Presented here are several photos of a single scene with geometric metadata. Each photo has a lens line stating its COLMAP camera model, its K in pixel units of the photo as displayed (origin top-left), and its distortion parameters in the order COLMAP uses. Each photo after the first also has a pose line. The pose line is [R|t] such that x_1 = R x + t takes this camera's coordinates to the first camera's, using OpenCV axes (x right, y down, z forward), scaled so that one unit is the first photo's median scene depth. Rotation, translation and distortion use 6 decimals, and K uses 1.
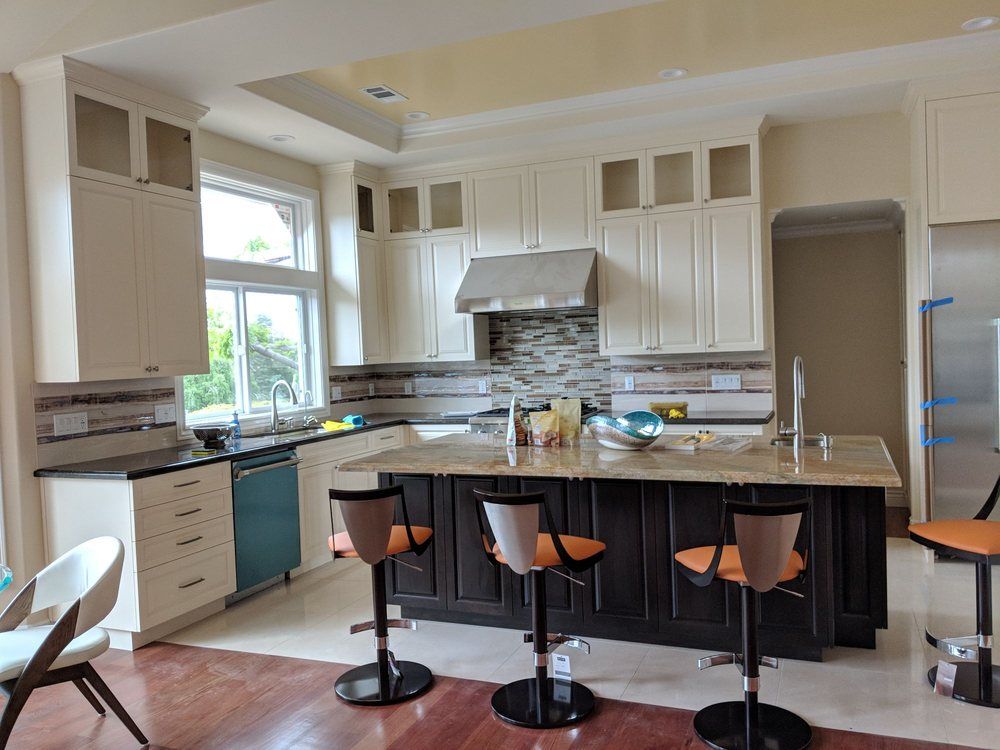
lens RADIAL K [[795.8, 0, 500.0], [0, 795.8, 375.0], [0, 0, 1]] dist [0.072873, -0.140490]
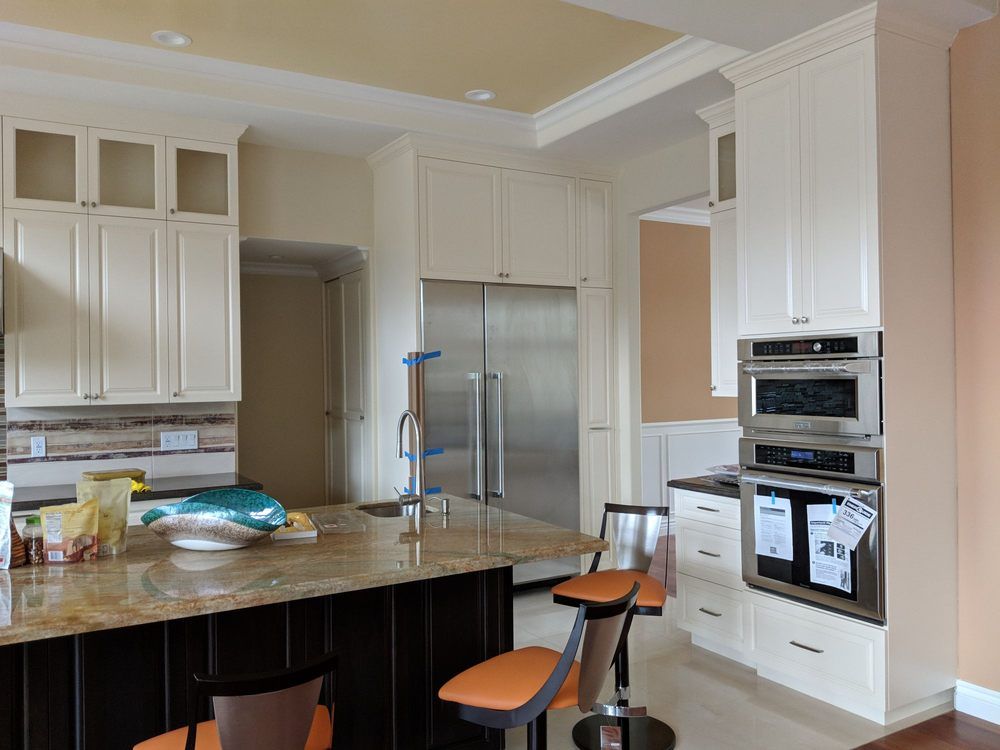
lens RADIAL K [[795.8, 0, 500.0], [0, 795.8, 375.0], [0, 0, 1]] dist [0.072873, -0.140490]
pose [[0.600467, 0.028559, 0.799140, -0.176088], [0.017029, 0.998679, -0.048486, -0.012502], [-0.799469, 0.042723, 0.599187, 0.273804]]
